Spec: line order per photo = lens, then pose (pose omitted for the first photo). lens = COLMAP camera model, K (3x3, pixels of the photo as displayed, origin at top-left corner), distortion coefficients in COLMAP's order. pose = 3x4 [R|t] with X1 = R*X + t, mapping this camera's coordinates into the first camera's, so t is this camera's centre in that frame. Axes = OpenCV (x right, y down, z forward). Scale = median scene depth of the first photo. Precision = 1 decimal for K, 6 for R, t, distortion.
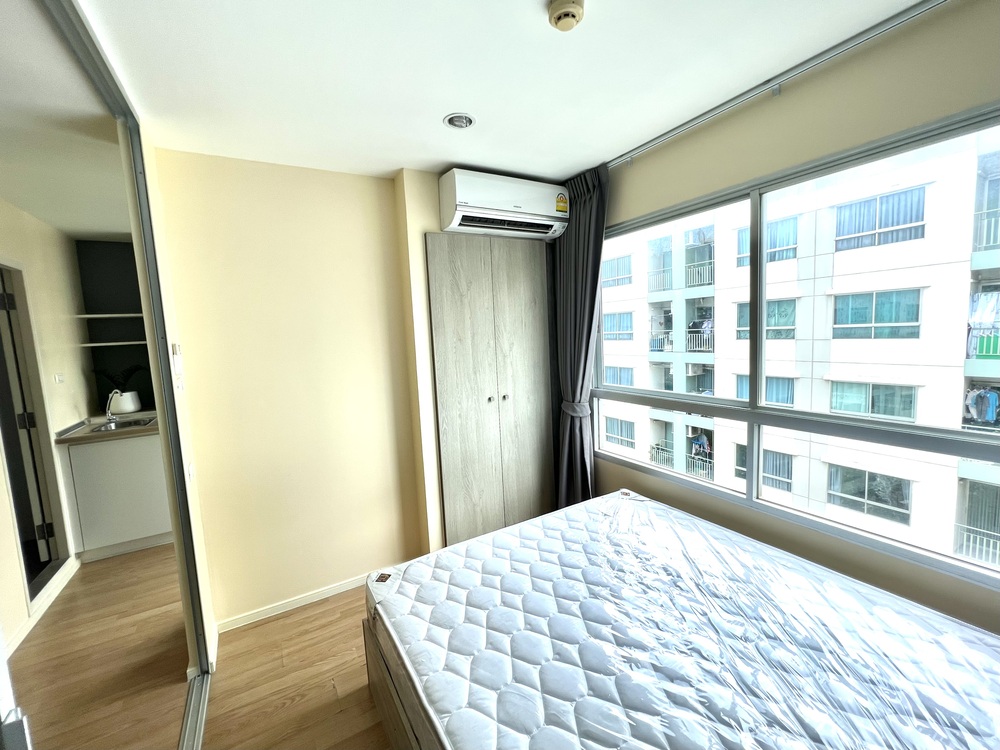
lens RADIAL K [[422.1, 0, 500.0], [0, 422.1, 375.0], [0, 0, 1]] dist [-0.002098, -0.000346]
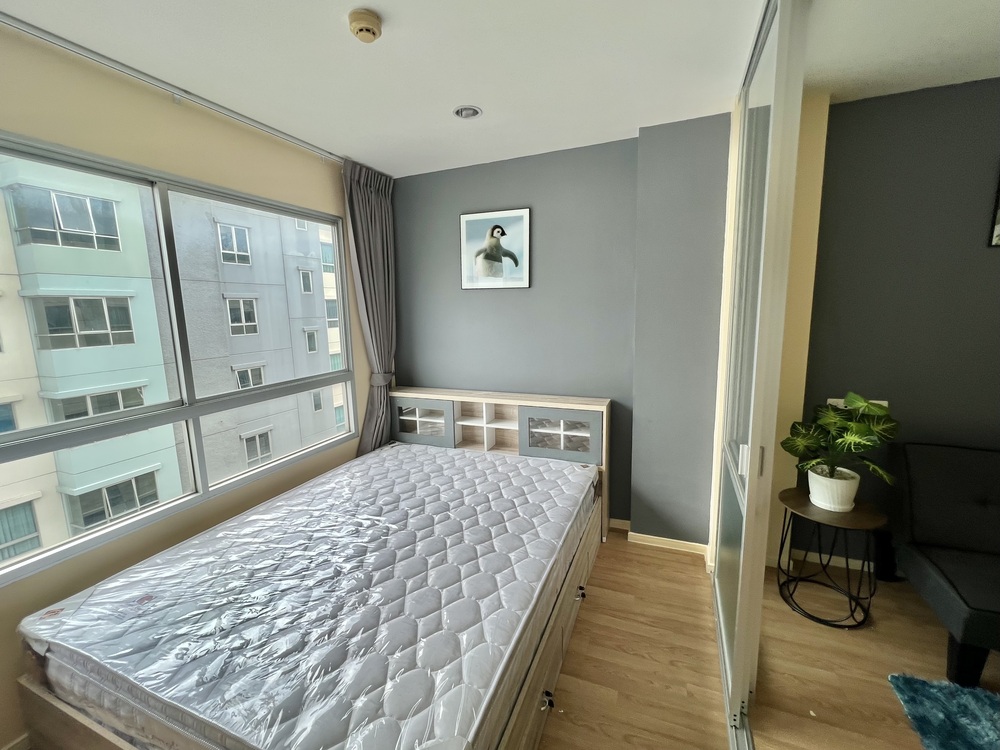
lens RADIAL K [[422.1, 0, 500.0], [0, 422.1, 375.0], [0, 0, 1]] dist [-0.002098, -0.000346]
pose [[-0.602089, -0.055742, 0.796481, -0.613503], [0.145877, 0.973089, 0.178376, -0.056772], [-0.784990, 0.223587, -0.577754, 0.950857]]
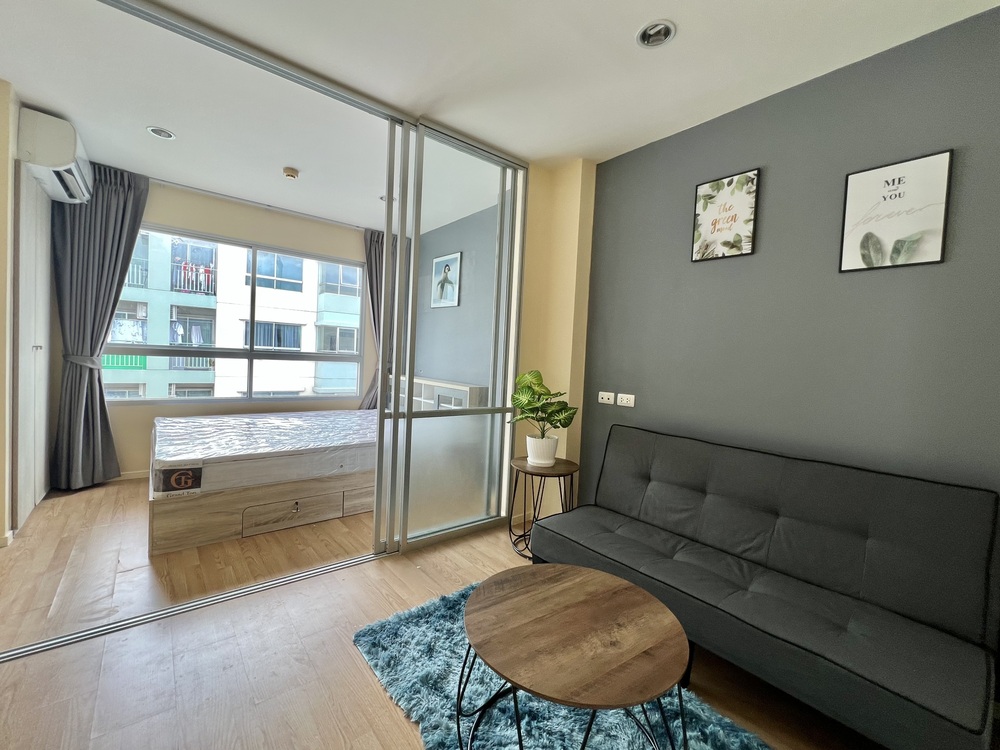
lens RADIAL K [[422.1, 0, 500.0], [0, 422.1, 375.0], [0, 0, 1]] dist [-0.002098, -0.000346]
pose [[-0.161865, 0.006409, 0.986792, -1.524009], [0.067013, 0.997742, 0.004513, 0.251617], [-0.984535, 0.066859, -0.161929, 0.154971]]
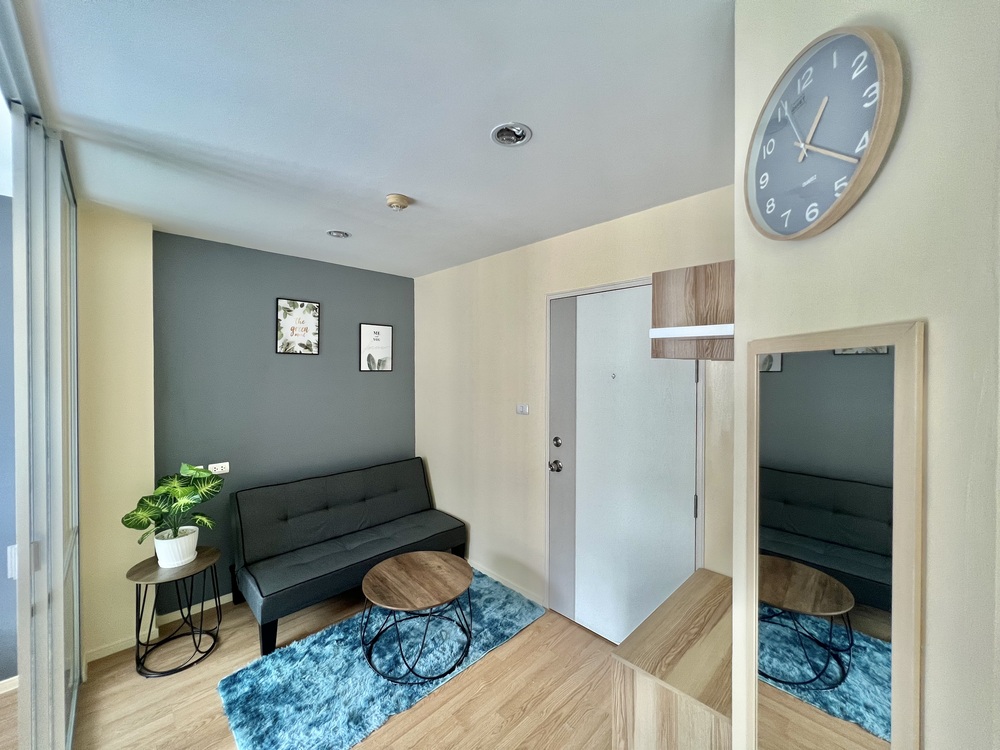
lens RADIAL K [[393.4, 0, 500.0], [0, 393.4, 375.0], [0, 0, 1]] dist [-0.000530, 0.000061]
pose [[-0.966709, 0.054548, -0.249996, -0.924073], [0.021900, 0.991066, 0.131563, -0.099866], [0.254939, 0.121708, -0.959267, 1.033604]]
